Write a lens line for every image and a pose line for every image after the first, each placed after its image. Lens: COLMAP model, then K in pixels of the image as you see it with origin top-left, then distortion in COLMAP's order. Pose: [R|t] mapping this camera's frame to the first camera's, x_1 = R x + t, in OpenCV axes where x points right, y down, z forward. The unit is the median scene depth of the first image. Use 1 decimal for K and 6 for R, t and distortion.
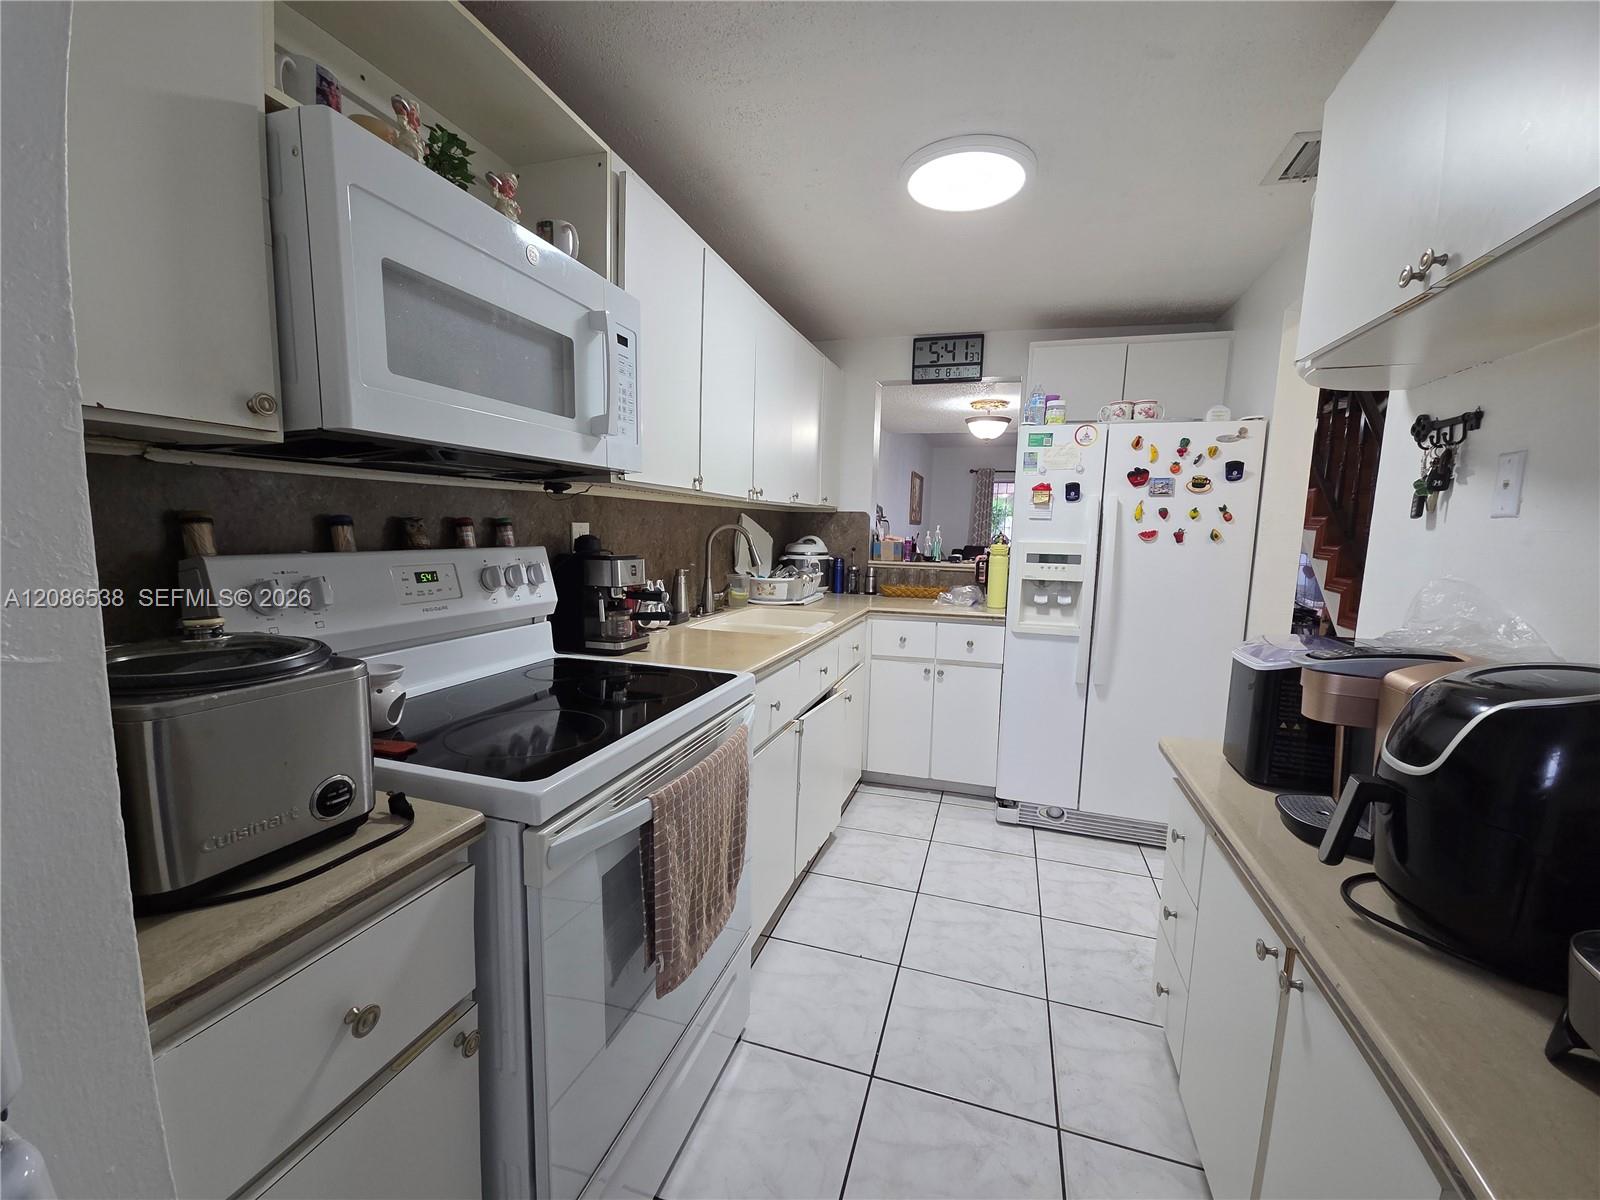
lens RADIAL K [[647.9, 0, 808.6], [0, 647.9, 599.8], [0, 0, 1]] dist [0.014101, -0.009380]
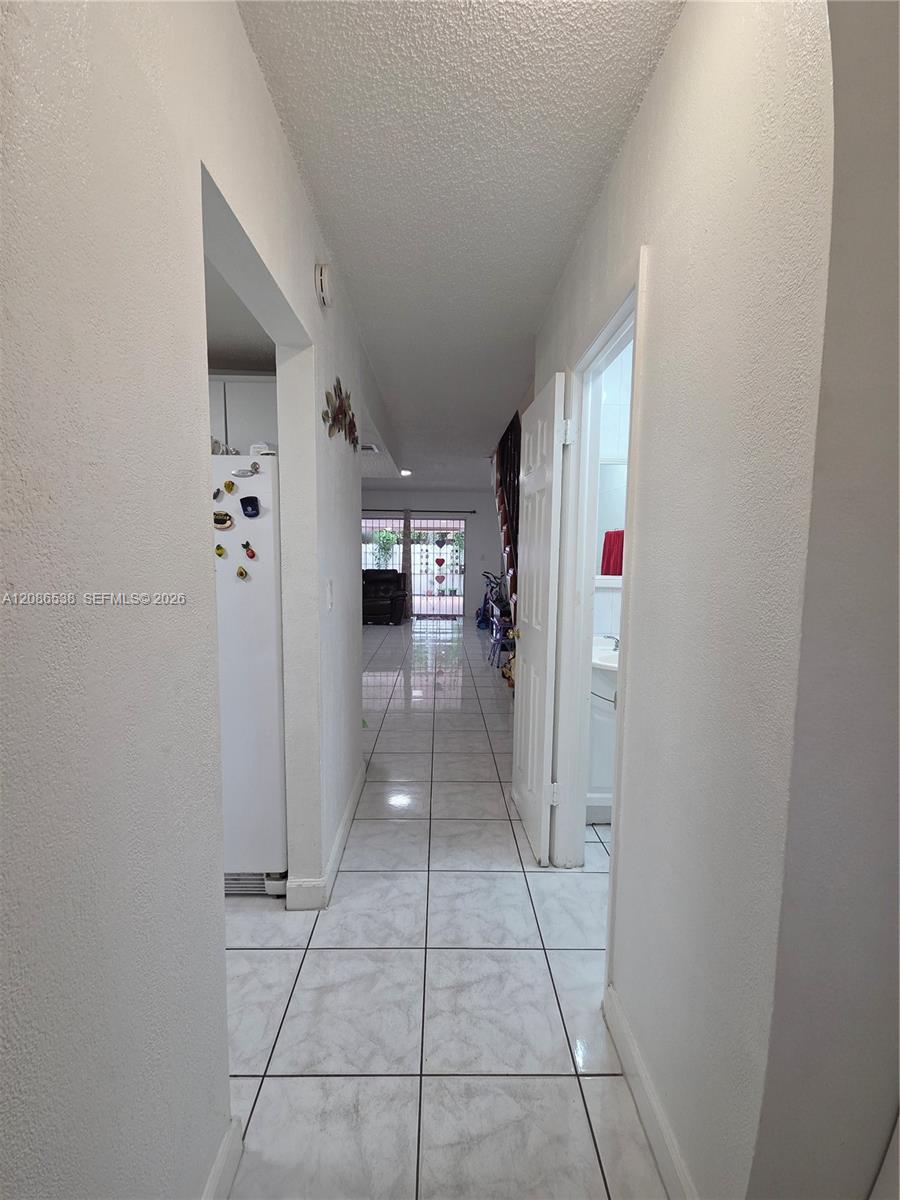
lens RADIAL K [[485.9, 0, 446.8], [0, 485.9, 598.3], [0, 0, 1]] dist [0.014101, -0.009380]
pose [[0.949970, -0.045217, 0.309051, 0.668942], [0.049972, 0.998723, -0.007483, -0.039576], [-0.308318, 0.022552, 0.951016, 0.210427]]
